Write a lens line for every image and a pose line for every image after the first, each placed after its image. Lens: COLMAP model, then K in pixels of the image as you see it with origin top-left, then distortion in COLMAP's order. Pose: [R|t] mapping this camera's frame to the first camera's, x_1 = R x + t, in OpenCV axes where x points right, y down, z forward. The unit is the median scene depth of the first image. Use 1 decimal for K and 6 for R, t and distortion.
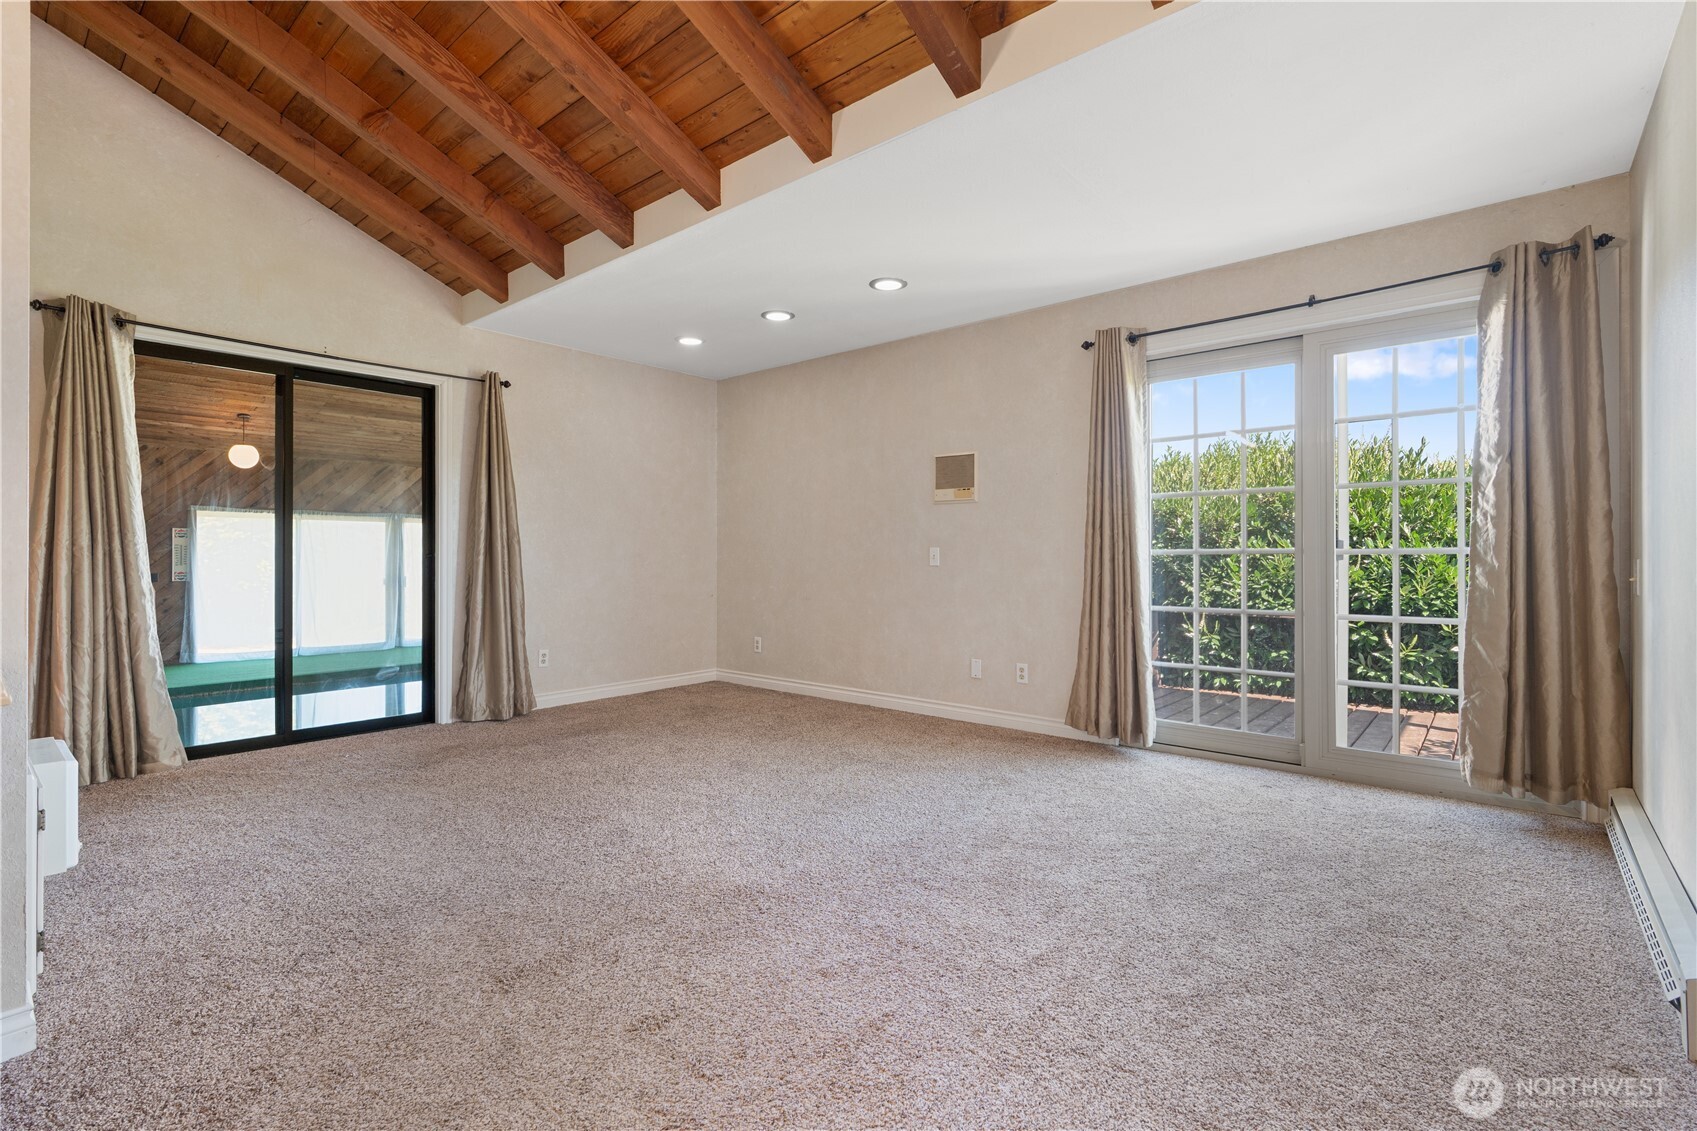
lens RADIAL K [[766.0, 0, 848.5], [0, 766.0, 565.5], [0, 0, 1]] dist [0.001267, 0.000100]
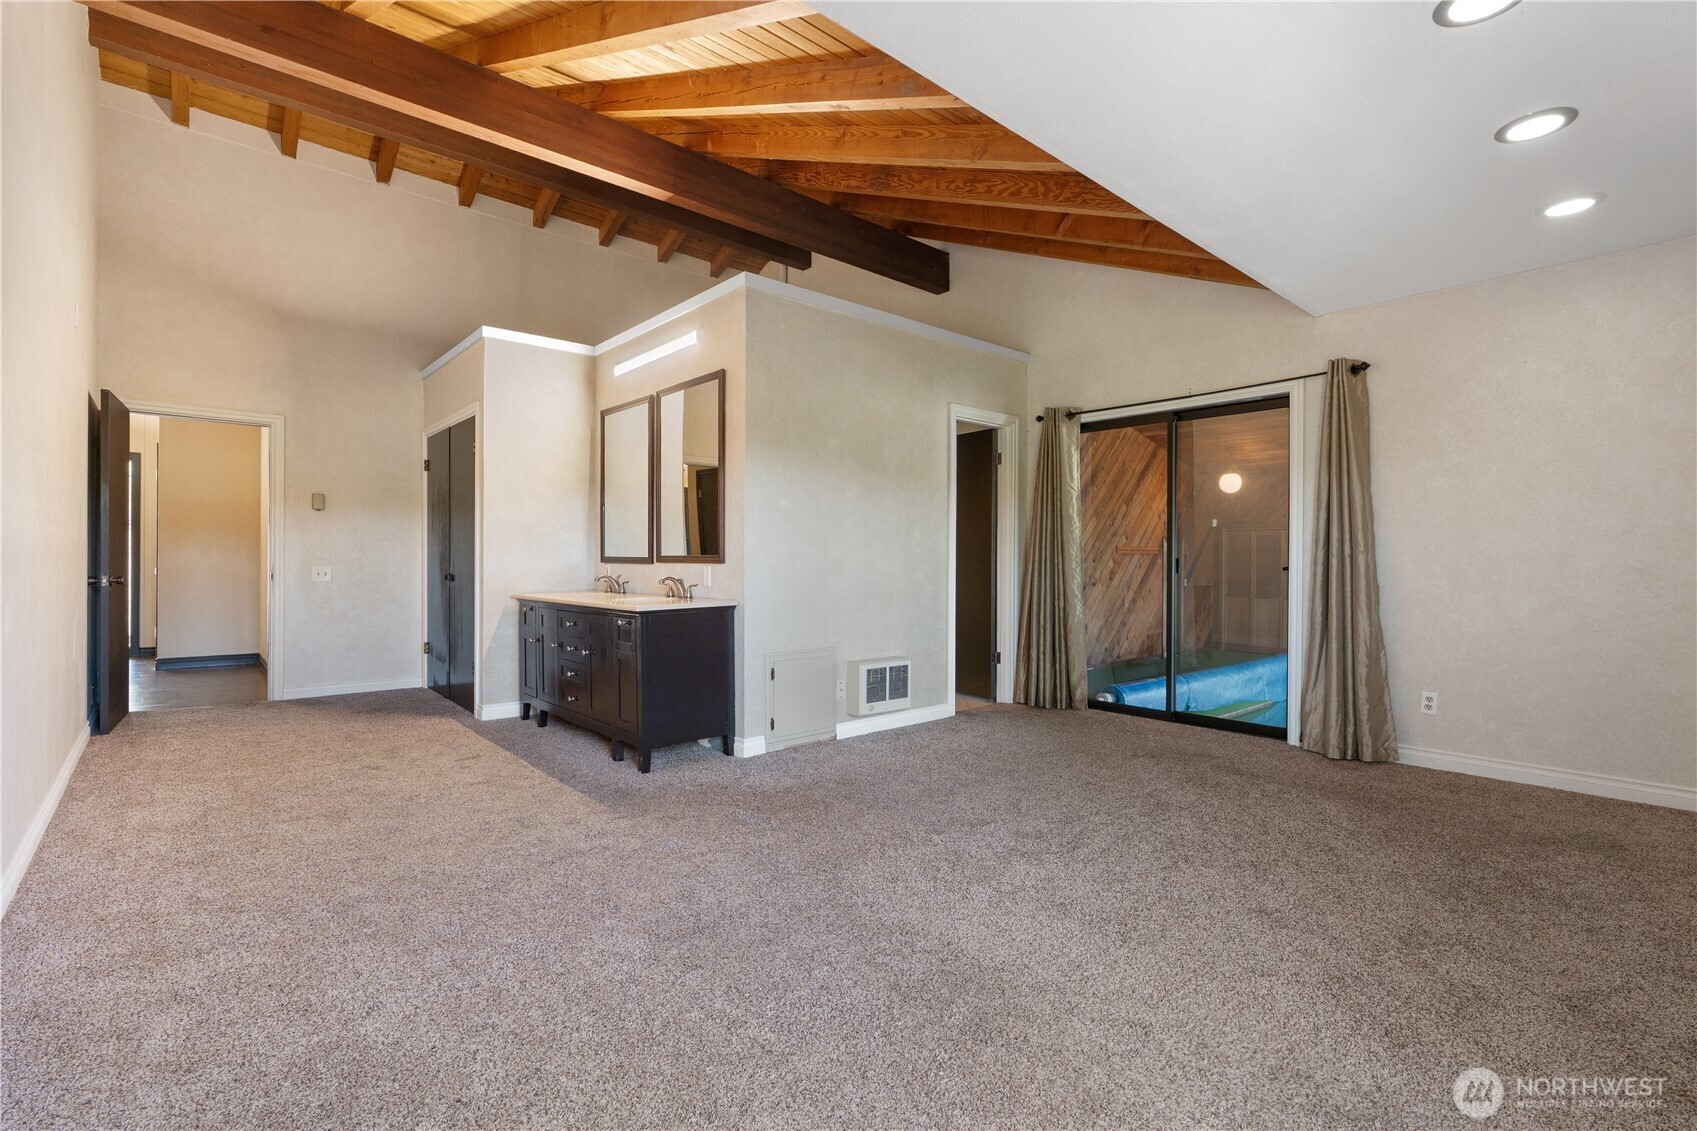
lens RADIAL K [[766.0, 0, 848.5], [0, 766.0, 565.5], [0, 0, 1]] dist [0.001267, 0.000100]
pose [[-0.139971, 0.004996, -0.990143, 0.554373], [-0.014019, 0.999877, 0.007027, -0.016711], [0.990056, 0.014864, -0.139883, 0.668603]]
